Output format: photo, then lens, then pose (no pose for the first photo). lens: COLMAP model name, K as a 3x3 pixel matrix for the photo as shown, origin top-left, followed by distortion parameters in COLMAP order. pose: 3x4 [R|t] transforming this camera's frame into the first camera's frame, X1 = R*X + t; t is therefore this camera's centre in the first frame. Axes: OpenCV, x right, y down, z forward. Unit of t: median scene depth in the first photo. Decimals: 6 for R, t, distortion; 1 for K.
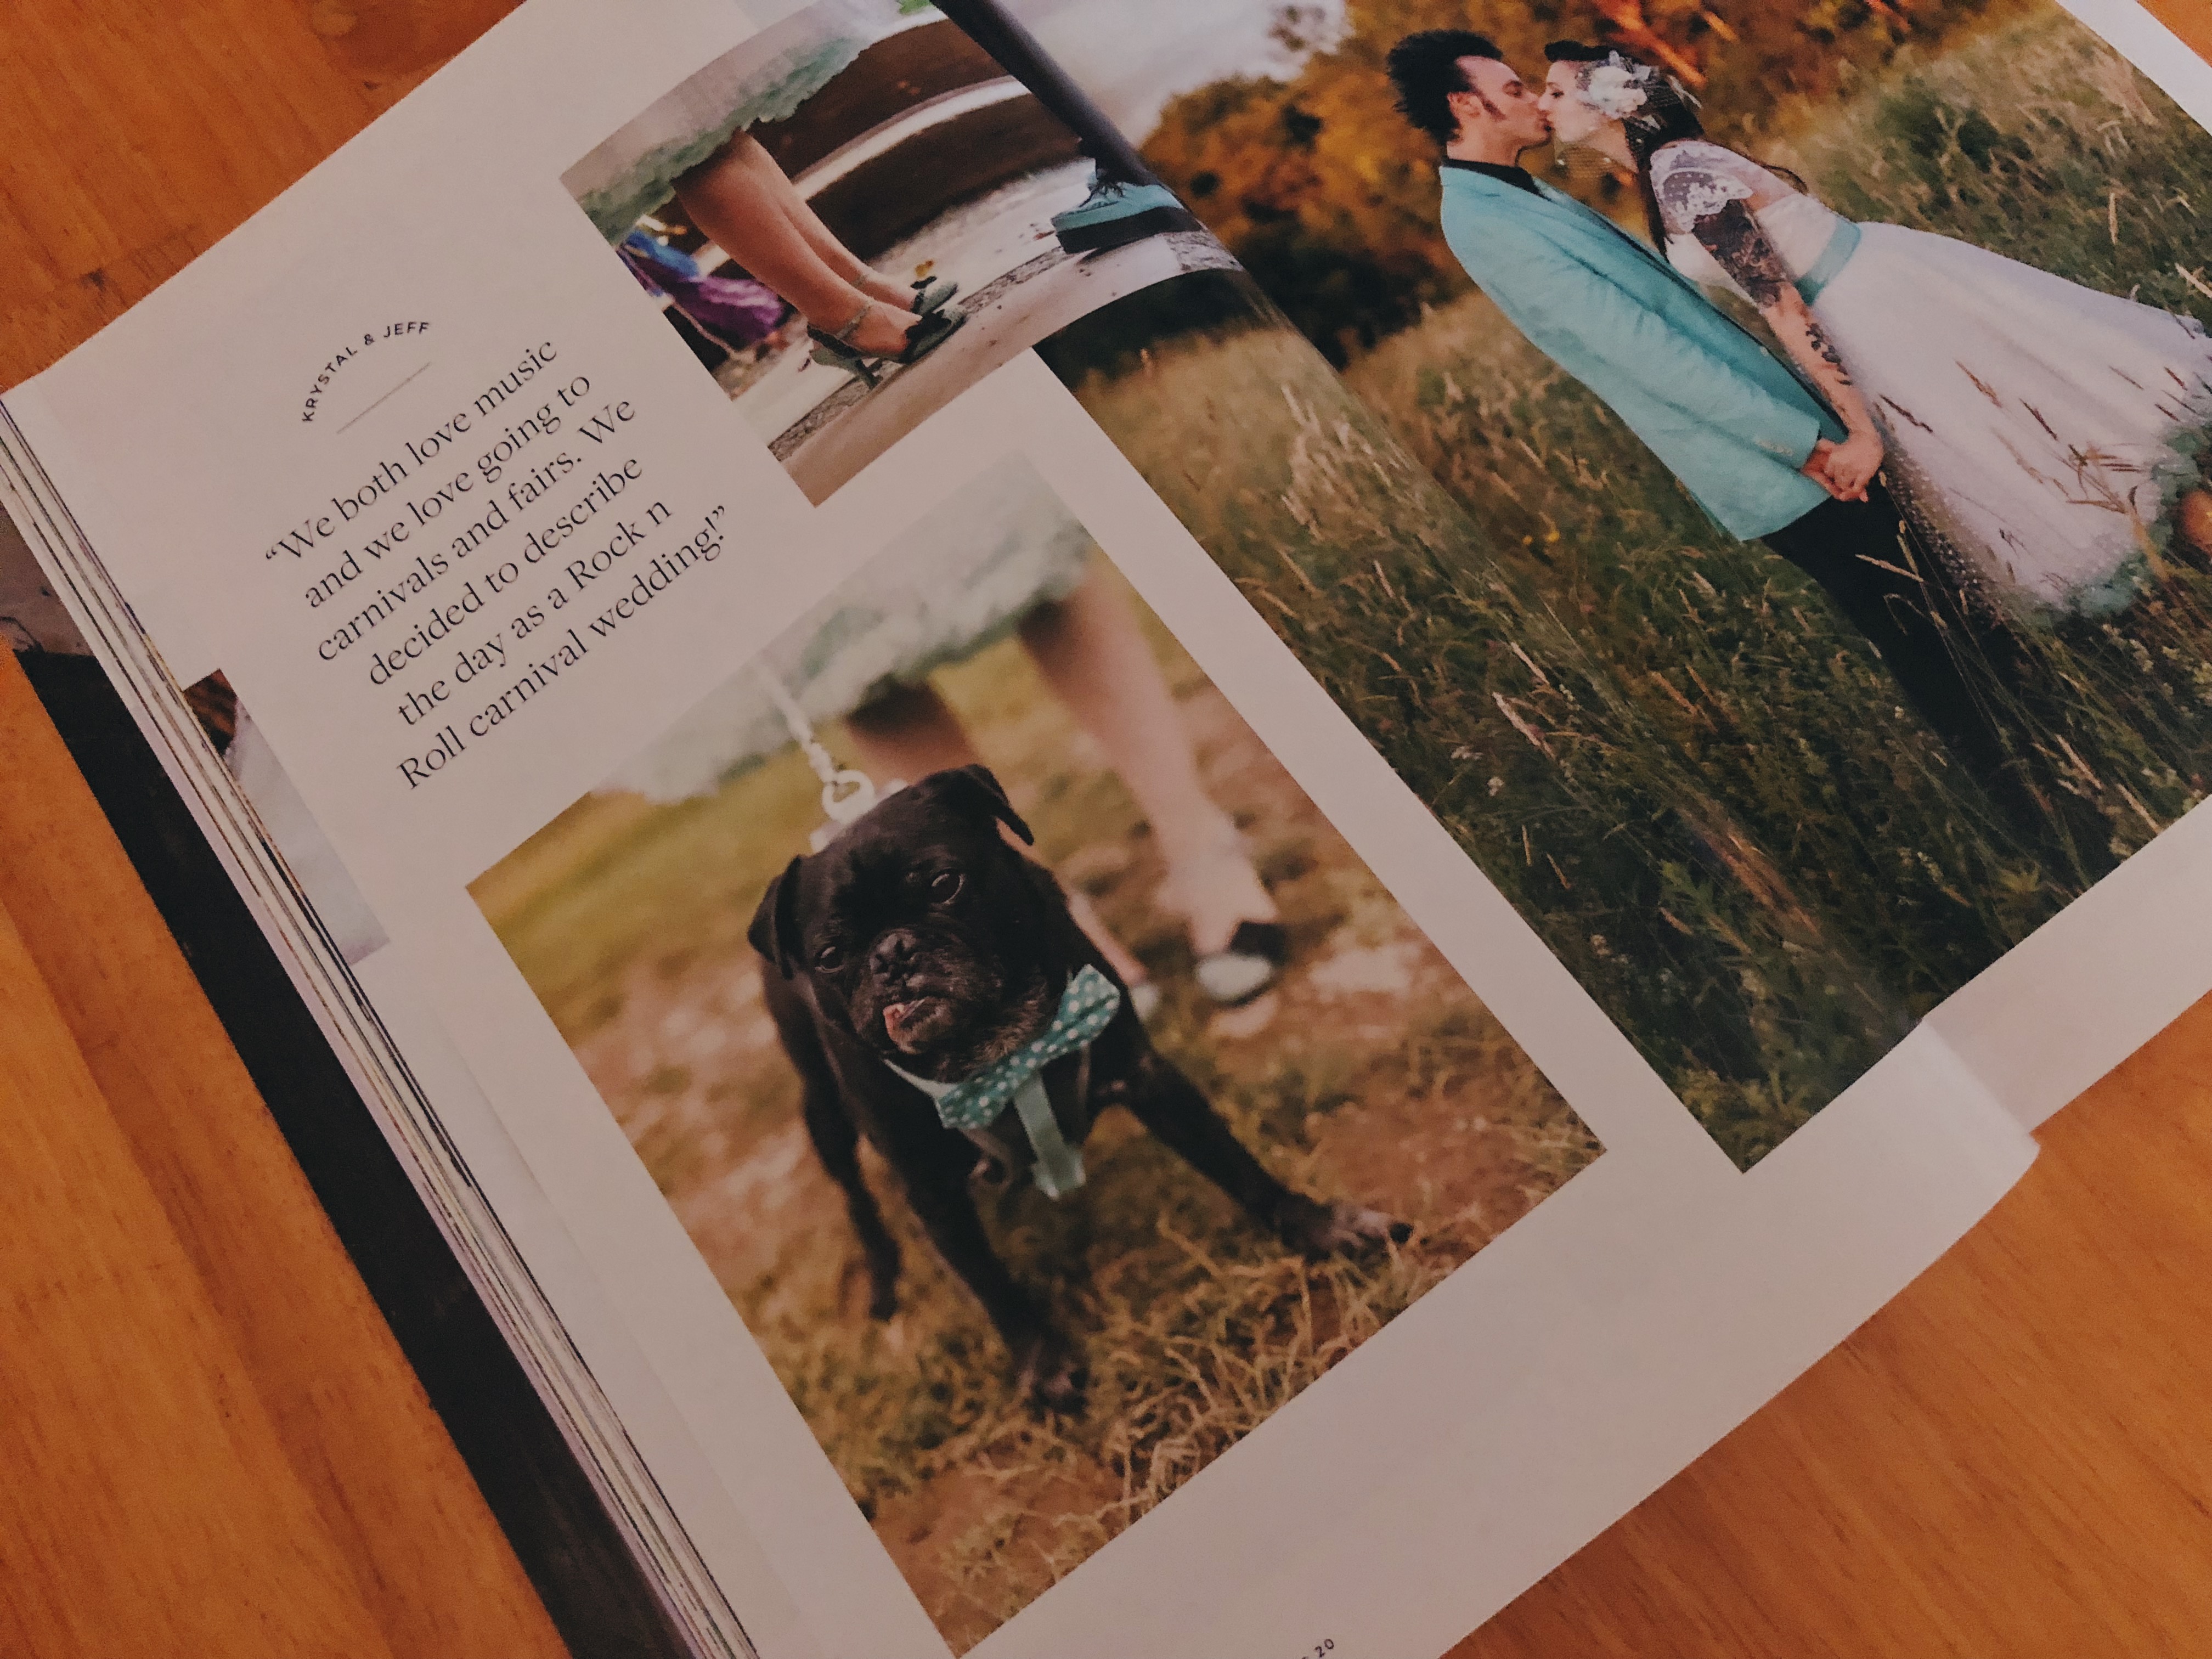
lens RADIAL K [[1798.8, 0, 1099.7], [0, 1798.8, 835.0], [0, 0, 1]] dist [0.033807, -0.044695]
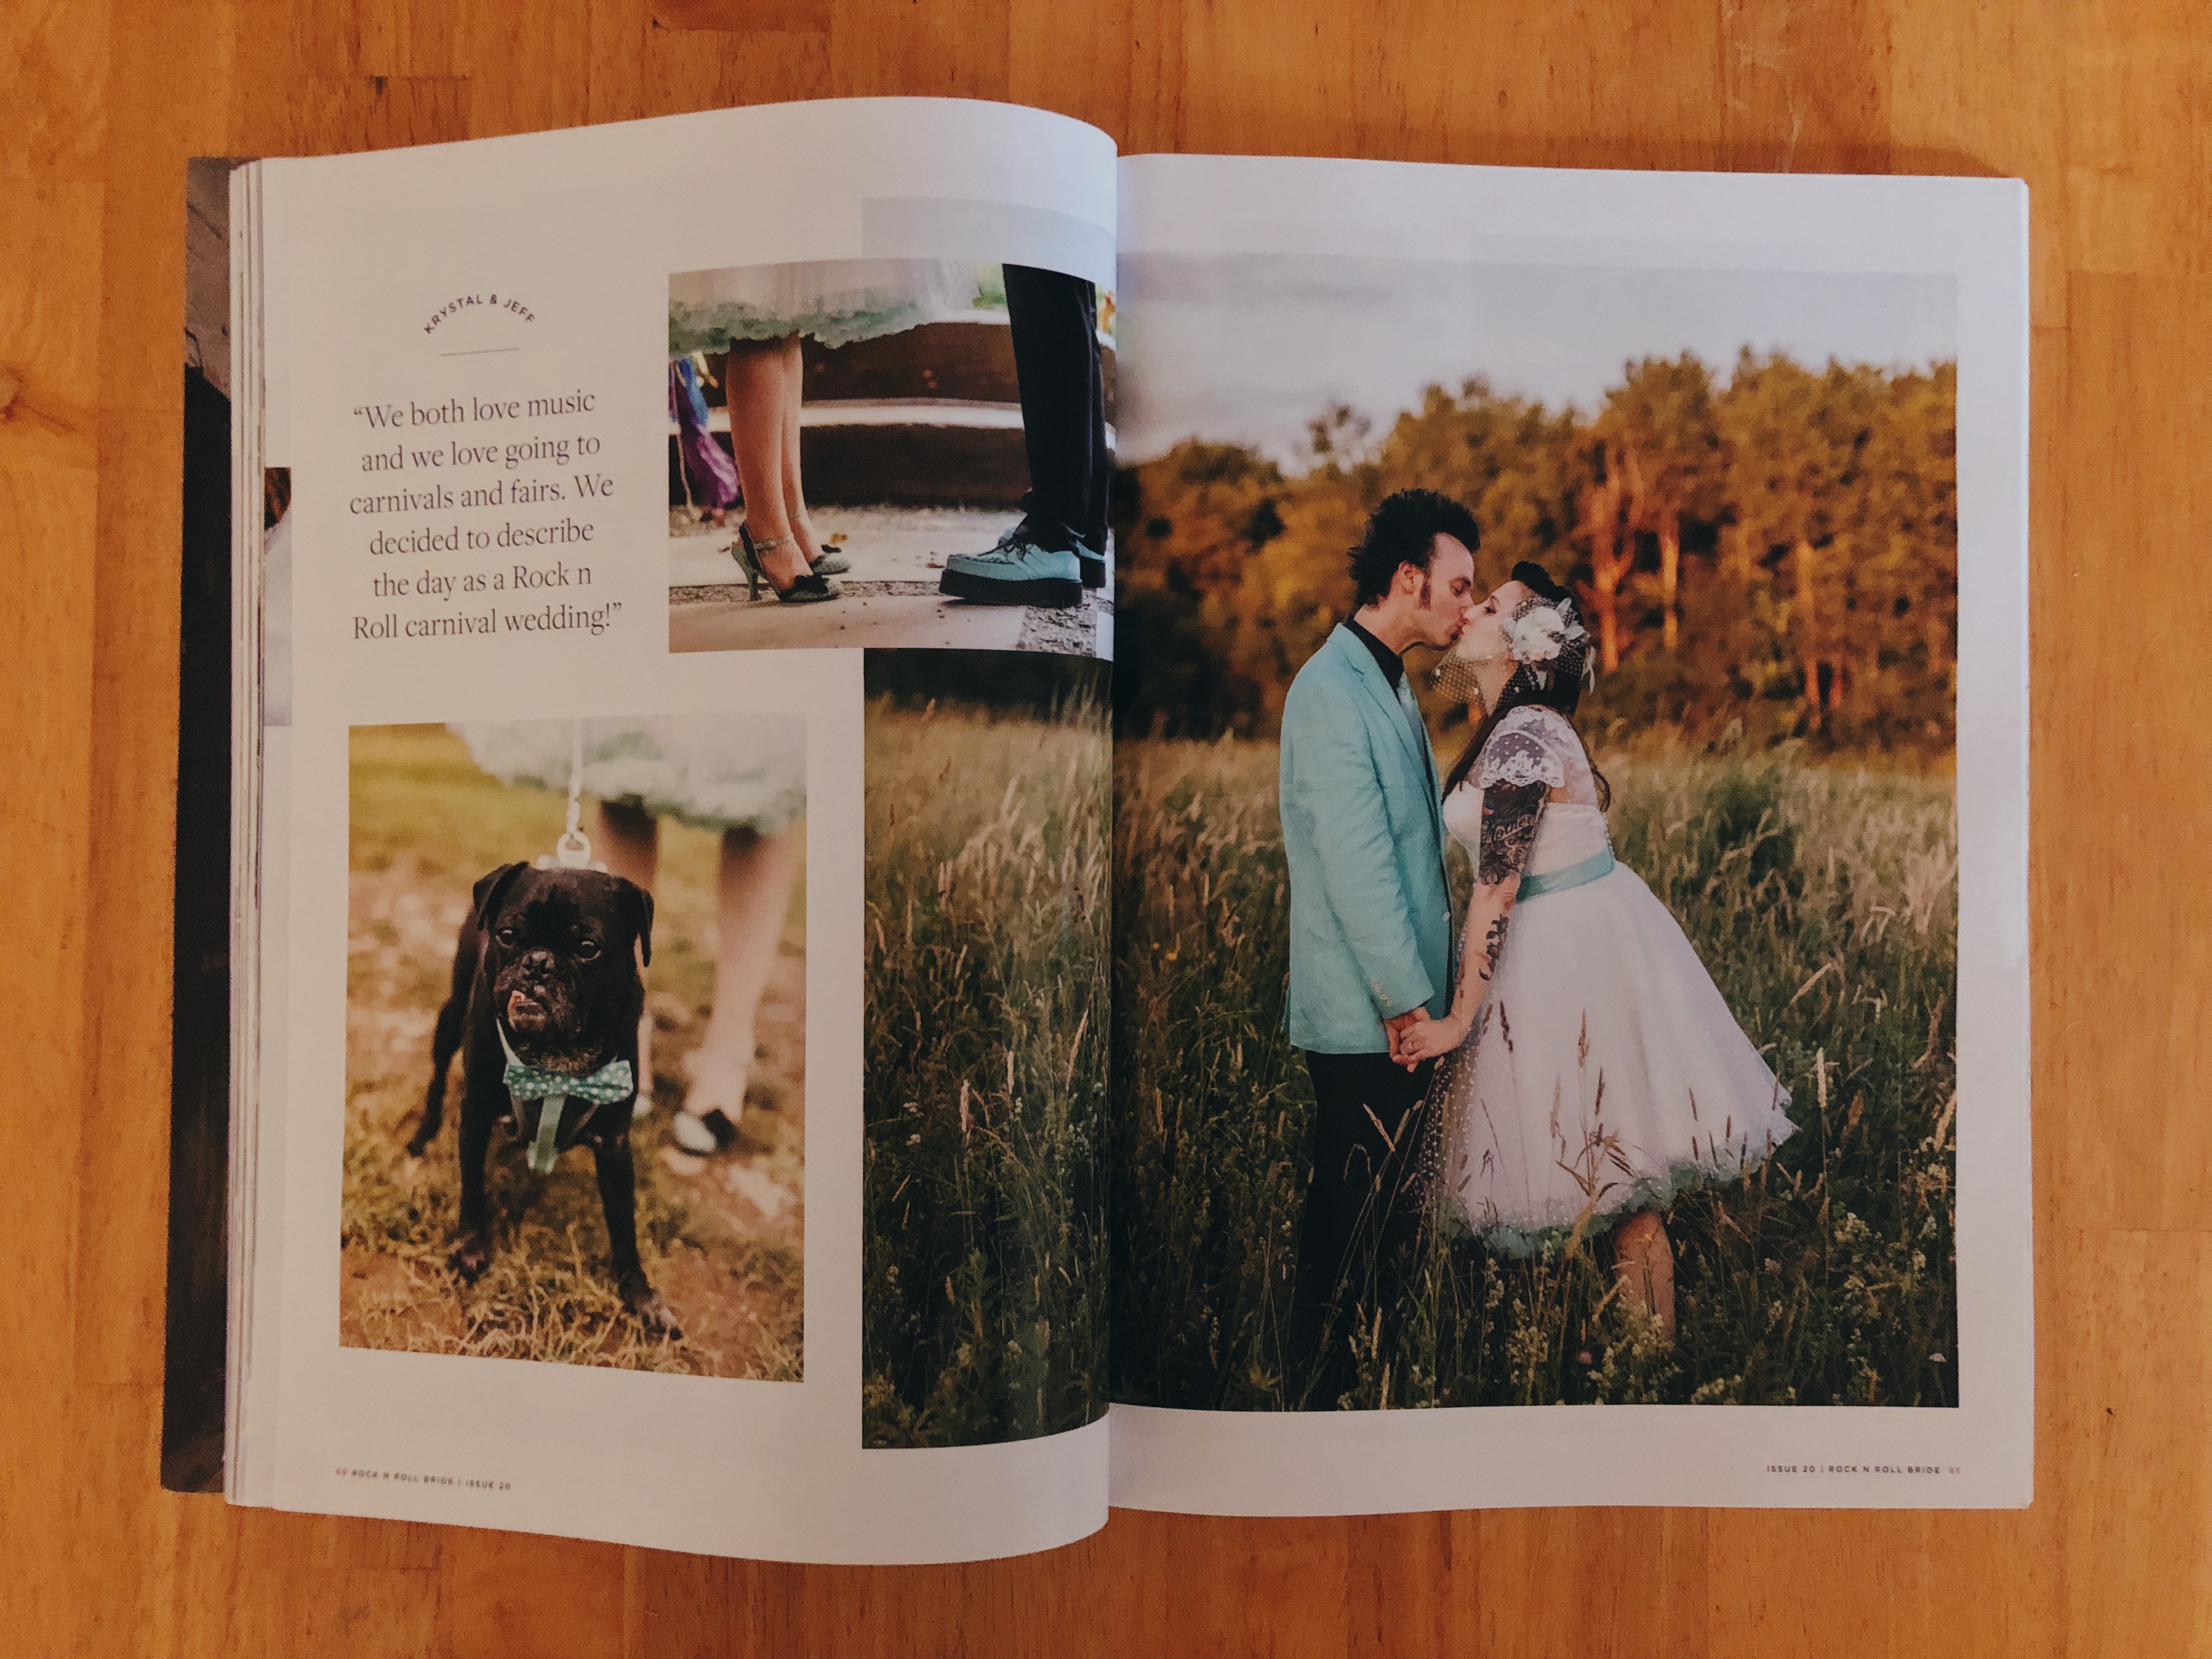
lens RADIAL K [[1798.8, 0, 1106.7], [0, 1798.8, 838.6], [0, 0, 1]] dist [0.033807, -0.044695]
pose [[0.807948, 0.587436, -0.046252, 0.239333], [-0.535648, 0.764890, 0.357806, -0.708785], [0.245565, -0.264314, 0.932650, -0.192728]]
